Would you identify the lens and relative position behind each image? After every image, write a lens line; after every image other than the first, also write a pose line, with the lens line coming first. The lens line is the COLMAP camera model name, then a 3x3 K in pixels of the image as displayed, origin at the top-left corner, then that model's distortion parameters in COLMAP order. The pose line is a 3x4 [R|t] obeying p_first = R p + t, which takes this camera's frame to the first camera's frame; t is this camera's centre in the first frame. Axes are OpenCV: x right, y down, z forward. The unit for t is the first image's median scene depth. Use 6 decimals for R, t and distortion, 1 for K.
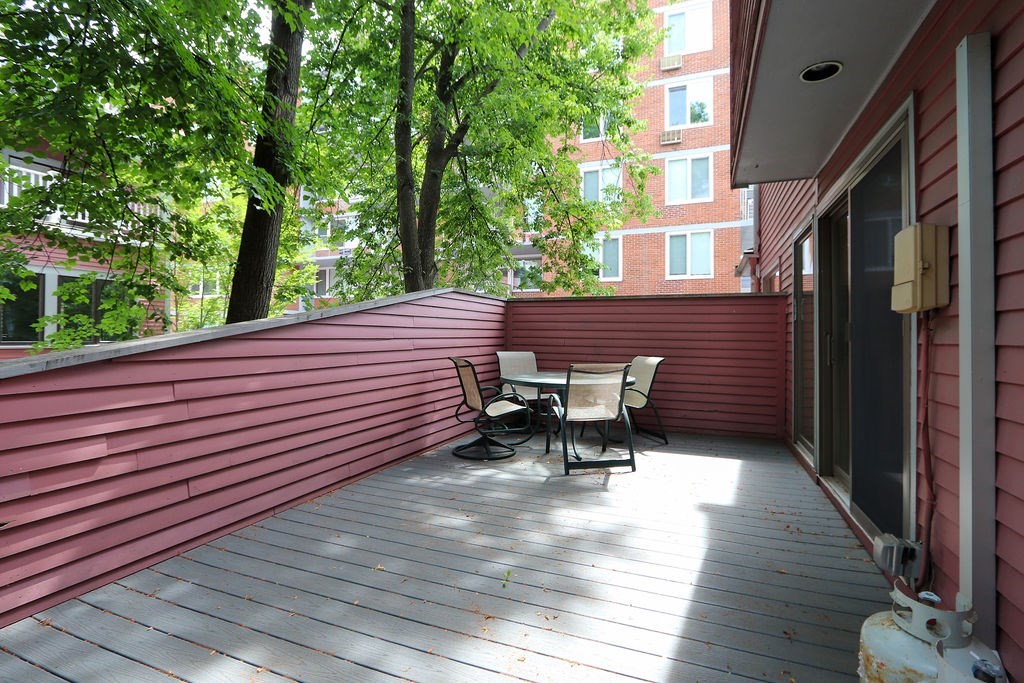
lens RADIAL K [[484.0, 0, 516.6], [0, 484.0, 328.2], [0, 0, 1]] dist [-0.014891, 0.001382]
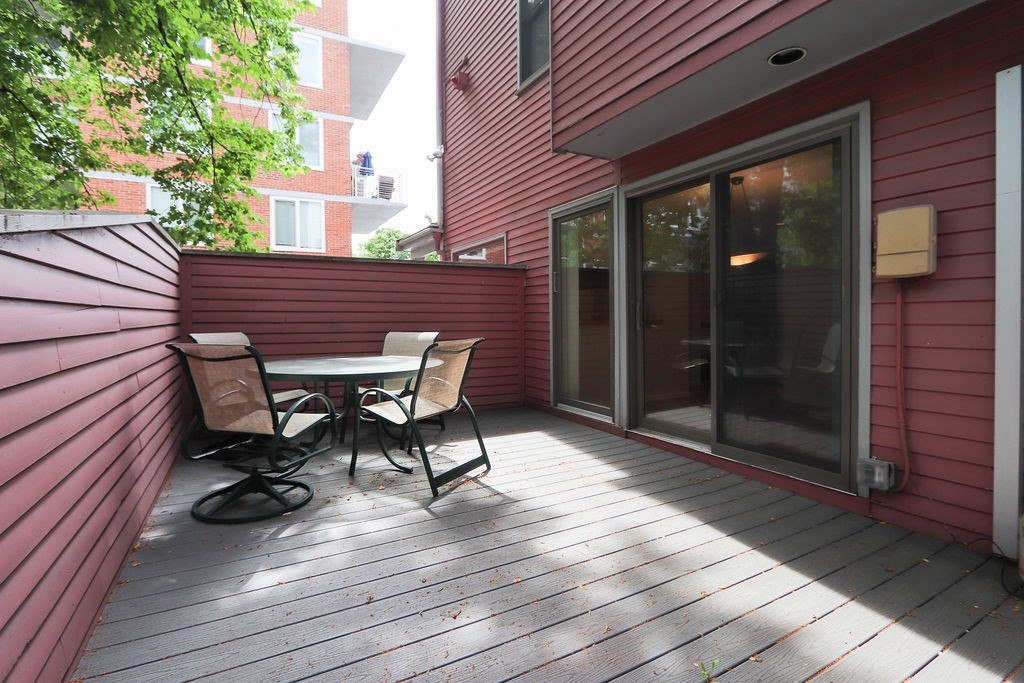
lens RADIAL K [[483.8, 0, 509.2], [0, 483.8, 321.8], [0, 0, 1]] dist [-0.014425, -0.000145]
pose [[0.640588, -0.019854, 0.767628, -0.312160], [-0.001279, 0.999637, 0.026922, 0.020978], [-0.767884, -0.018228, 0.640330, 0.387731]]
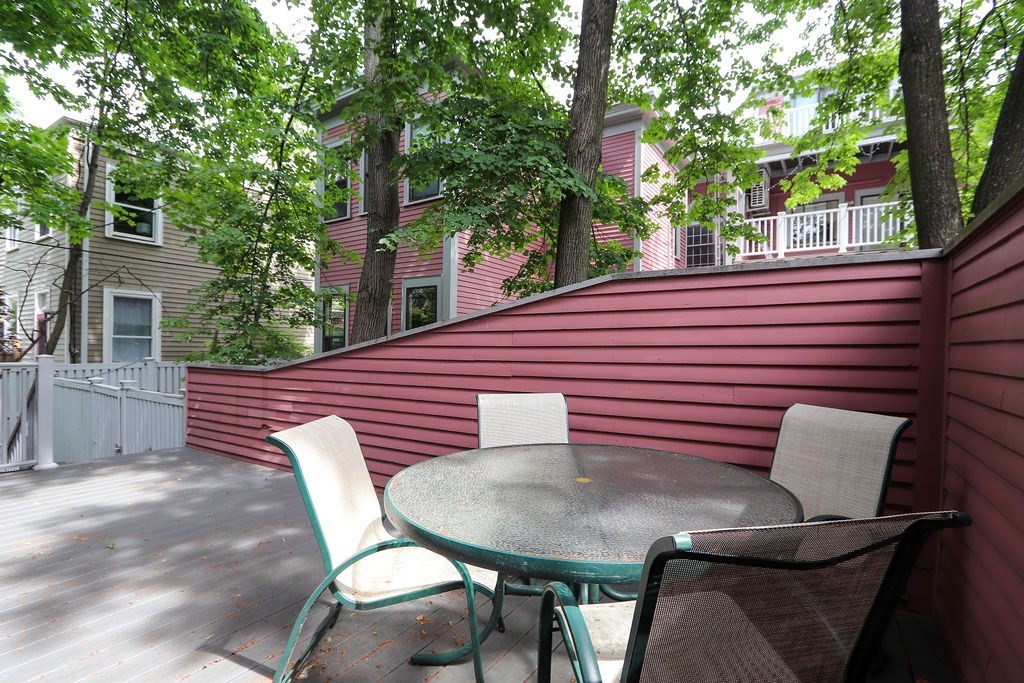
lens RADIAL K [[492.9, 0, 510.8], [0, 492.9, 353.6], [0, 0, 1]] dist [-0.017942, 0.000073]
pose [[-0.199151, -0.005752, -0.979952, 0.485638], [-0.000797, 0.999983, -0.005707, 0.012279], [0.979968, -0.000356, -0.199152, 1.085559]]
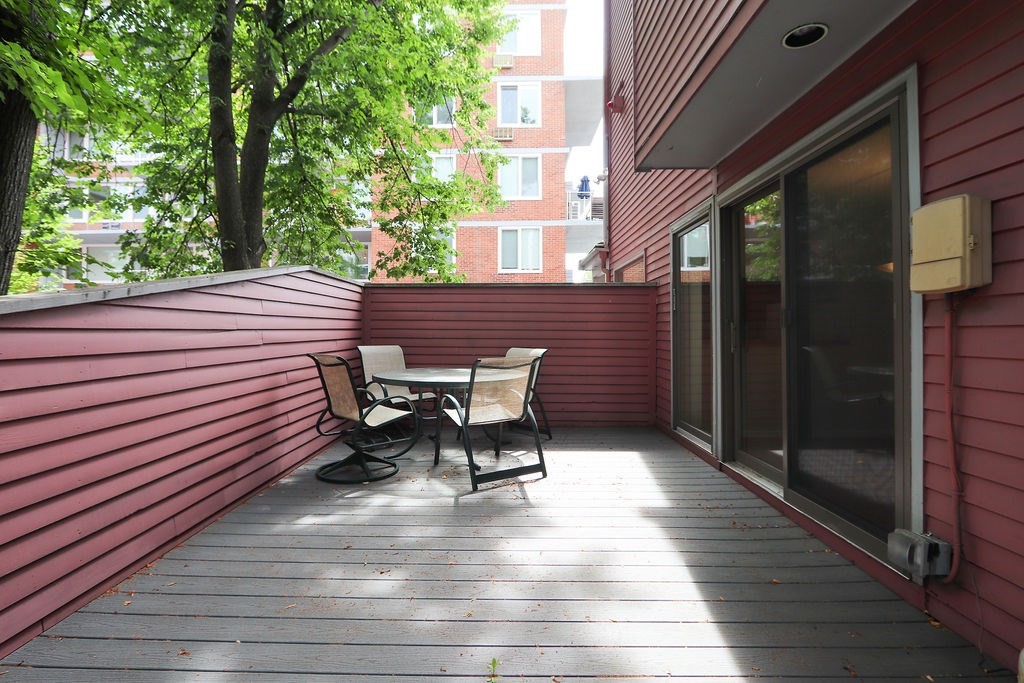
lens RADIAL K [[479.5, 0, 507.8], [0, 479.5, 322.3], [0, 0, 1]] dist [-0.011558, 0.000973]
pose [[0.934878, -0.001553, 0.354966, -0.115618], [0.001406, 0.999999, 0.000674, 0.009406], [-0.354967, -0.000131, 0.934879, 0.170968]]
